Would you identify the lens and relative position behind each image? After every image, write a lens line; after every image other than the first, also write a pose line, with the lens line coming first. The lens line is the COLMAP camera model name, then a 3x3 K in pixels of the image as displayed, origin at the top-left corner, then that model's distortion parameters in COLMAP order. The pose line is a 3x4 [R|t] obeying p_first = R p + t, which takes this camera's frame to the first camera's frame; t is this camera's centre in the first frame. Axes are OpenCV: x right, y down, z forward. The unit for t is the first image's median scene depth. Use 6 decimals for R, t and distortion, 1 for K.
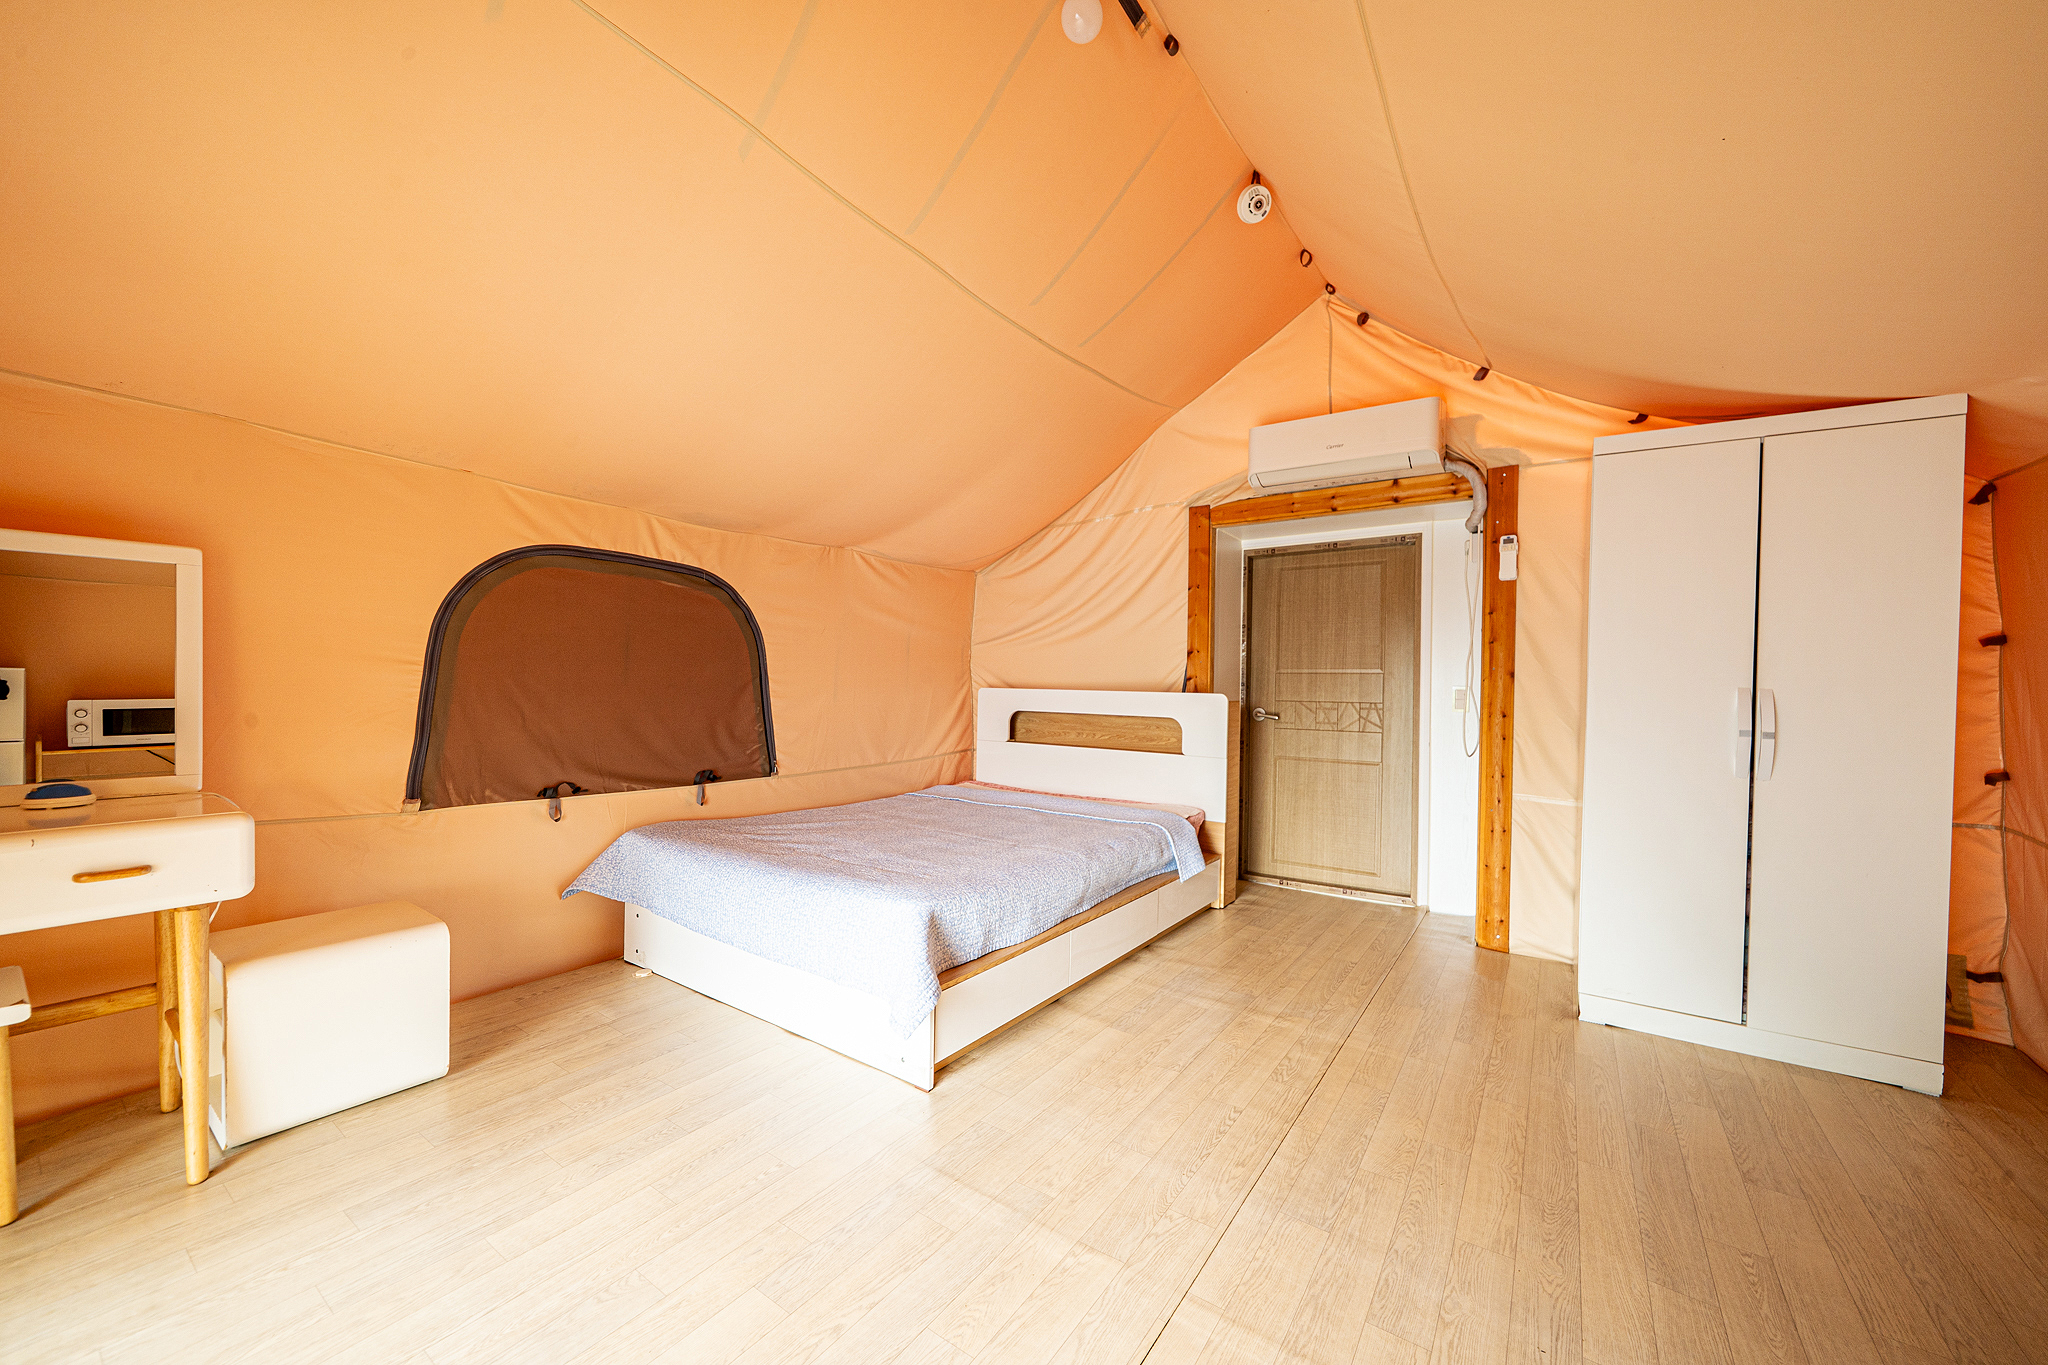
lens RADIAL K [[778.9, 0, 1024.0], [0, 778.9, 682.5], [0, 0, 1]] dist [0.000056, -0.000066]
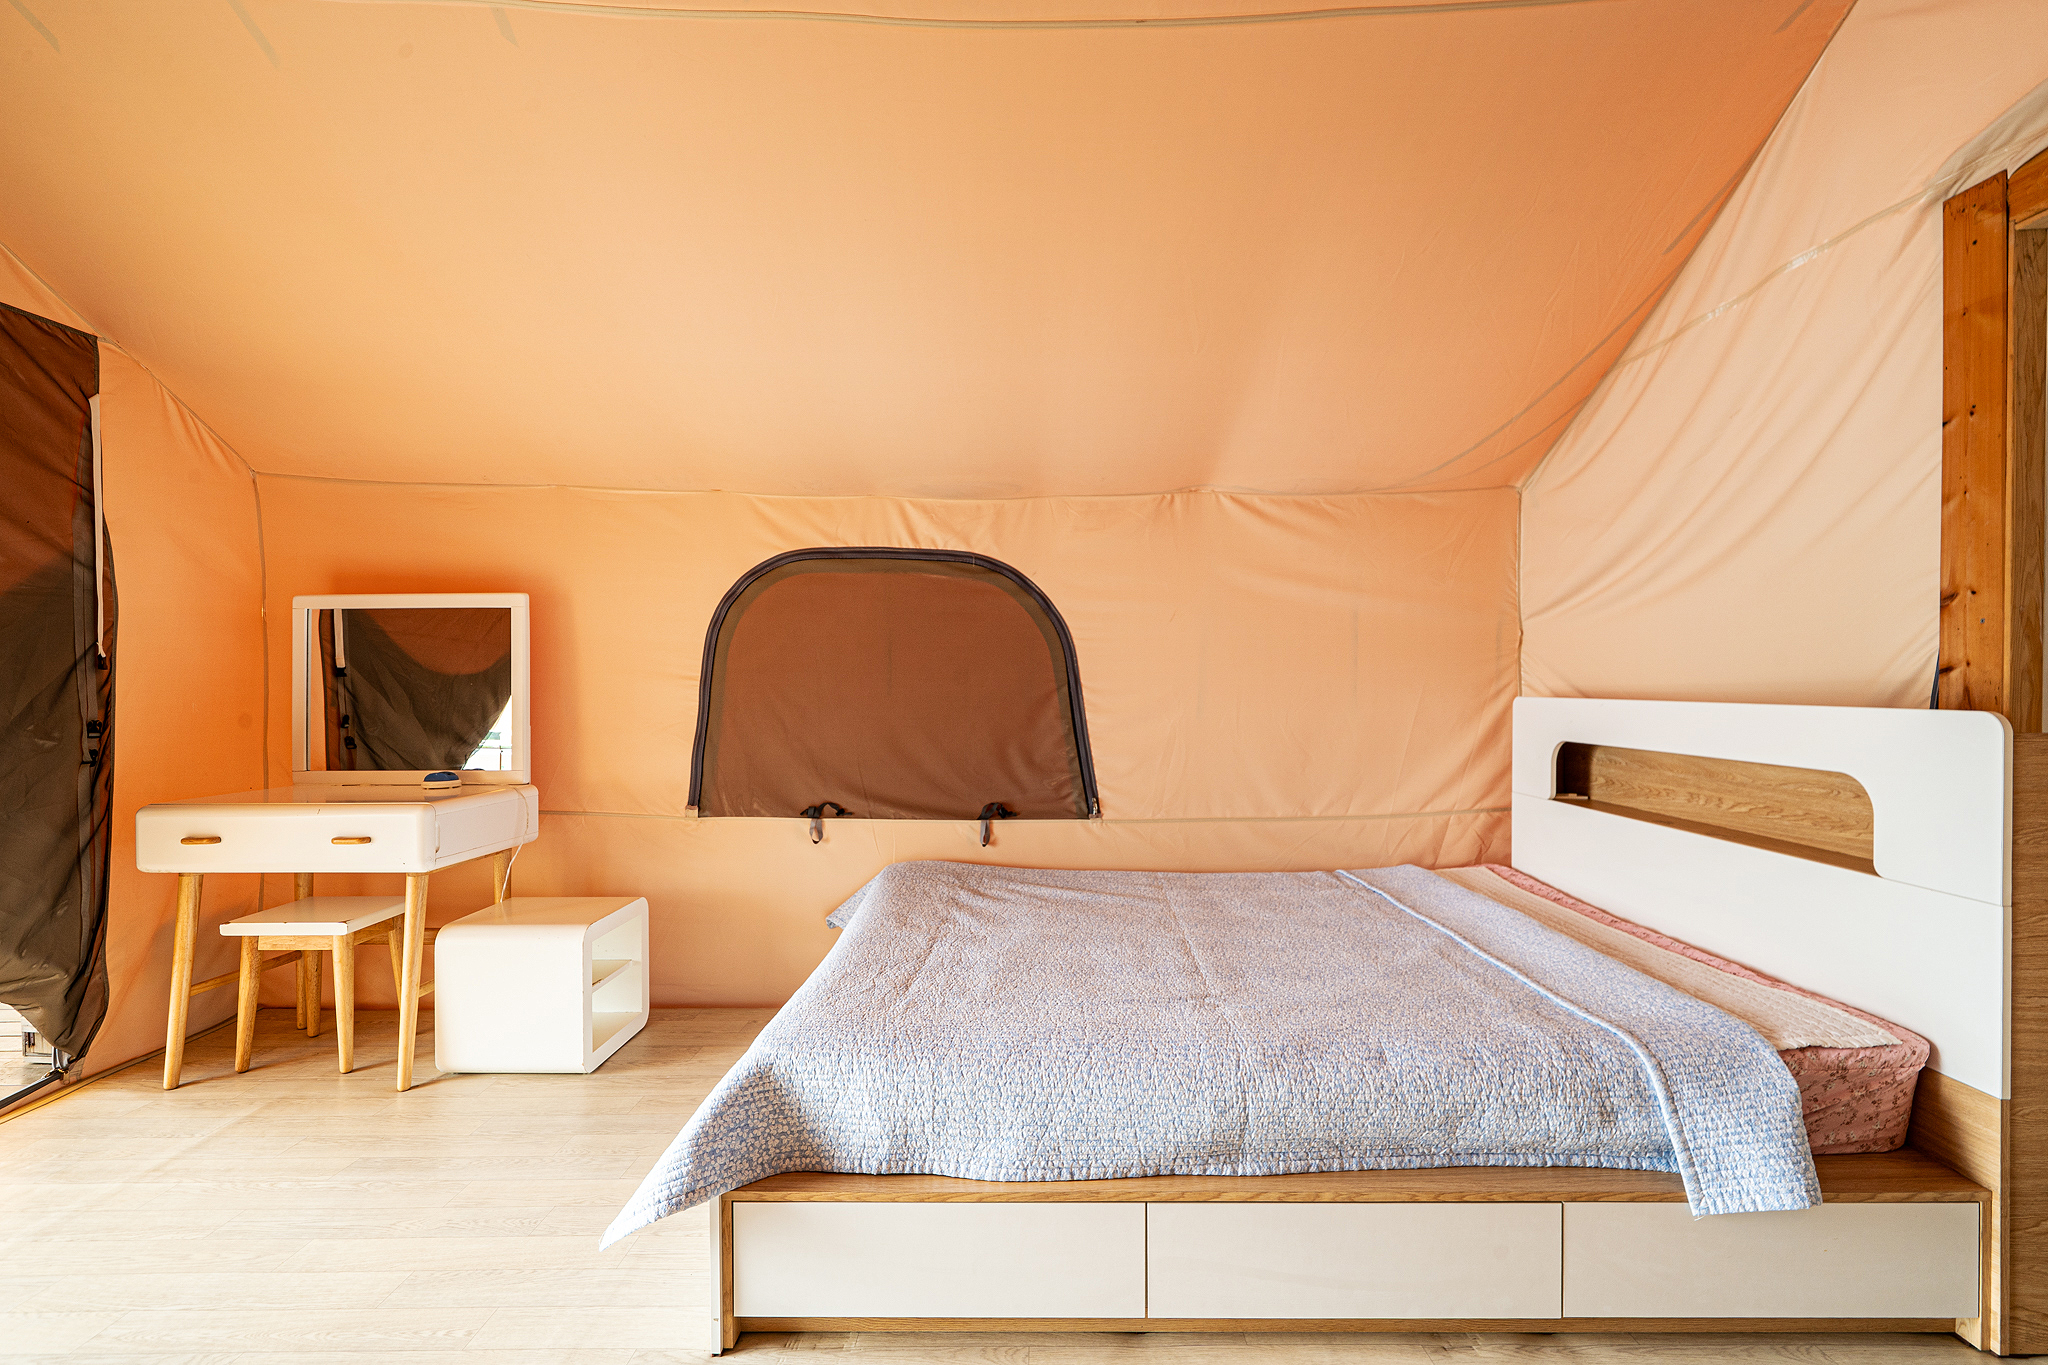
lens RADIAL K [[921.3, 0, 1027.1], [0, 921.3, 686.8], [0, 0, 1]] dist [0.004329, -0.000480]
pose [[0.574125, -0.015090, -0.818628, 0.388903], [0.011051, 0.999882, -0.010680, 0.003970], [0.818693, -0.002915, 0.574224, 0.486728]]
